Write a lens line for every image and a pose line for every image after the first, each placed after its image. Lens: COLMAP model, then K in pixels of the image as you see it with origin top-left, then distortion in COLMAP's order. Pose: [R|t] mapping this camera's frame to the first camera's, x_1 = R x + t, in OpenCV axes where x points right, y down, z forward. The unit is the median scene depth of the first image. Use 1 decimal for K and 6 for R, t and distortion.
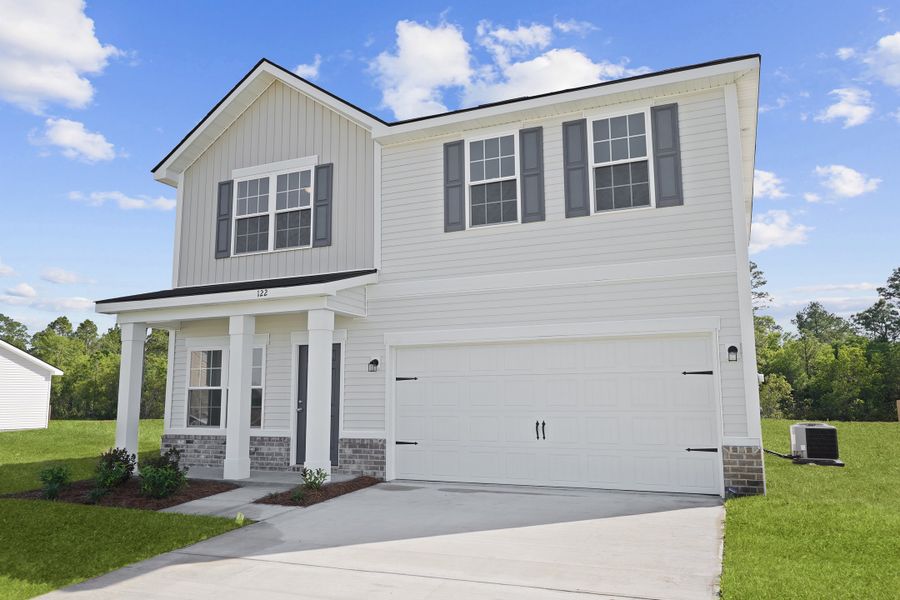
lens RADIAL K [[658.1, 0, 450.0], [0, 658.1, 300.0], [0, 0, 1]] dist [-0.000204, 0.001736]
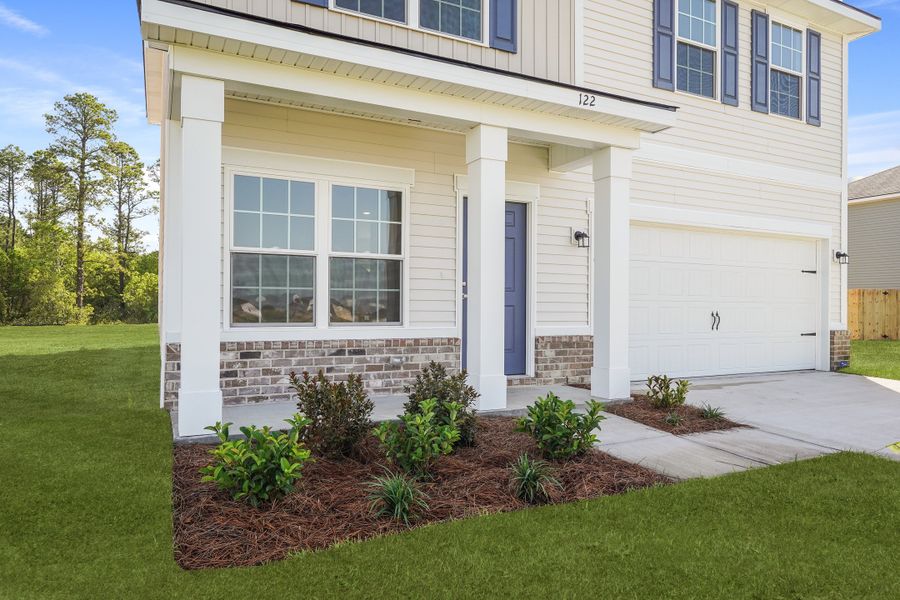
lens RADIAL K [[574.4, 0, 450.0], [0, 574.4, 300.0], [0, 0, 1]] dist [0.002381, 0.001679]
pose [[0.644533, 0.019388, 0.764331, -0.713837], [-0.125918, 0.988720, 0.081102, 0.134057], [-0.754137, -0.148516, 0.639704, 0.686438]]
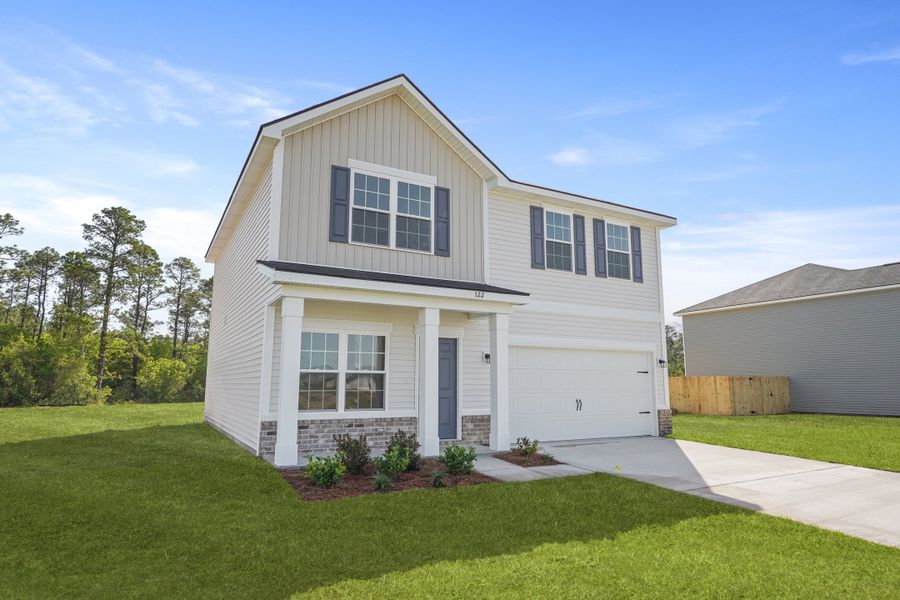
lens RADIAL K [[523.1, 0, 447.4], [0, 523.1, 303.3], [0, 0, 1]] dist [-0.002521, 0.001151]
pose [[0.616960, 0.129064, 0.776339, -0.986782], [-0.125011, 0.990008, -0.065239, 0.069488], [-0.777002, -0.056800, 0.626930, 0.422993]]
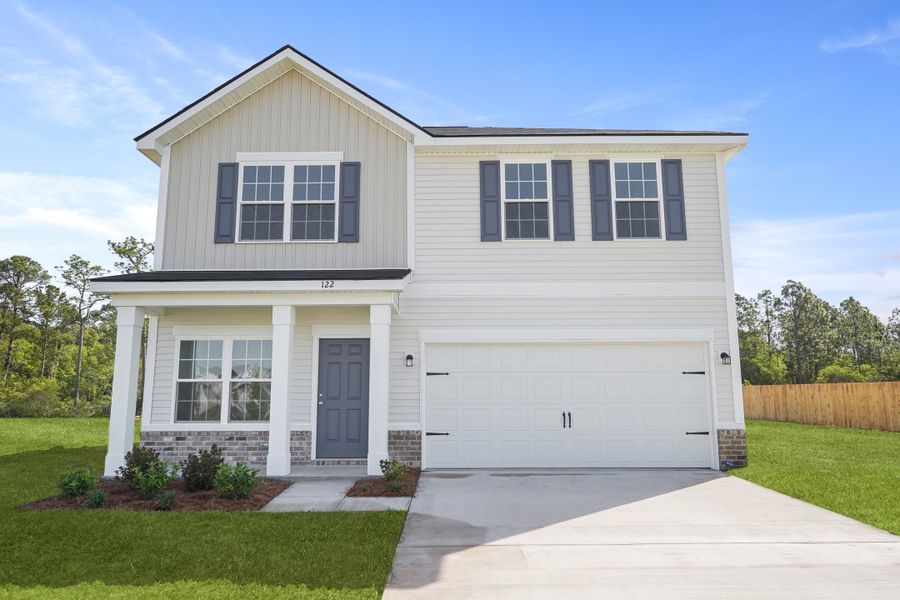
lens RADIAL K [[549.6, 0, 448.5], [0, 549.6, 312.2], [0, 0, 1]] dist [-0.001918, 0.000210]
pose [[0.921527, 0.059733, 0.383693, -0.400859], [-0.060084, 0.998132, -0.011083, 0.028551], [-0.383638, -0.012841, 0.923394, 0.169109]]
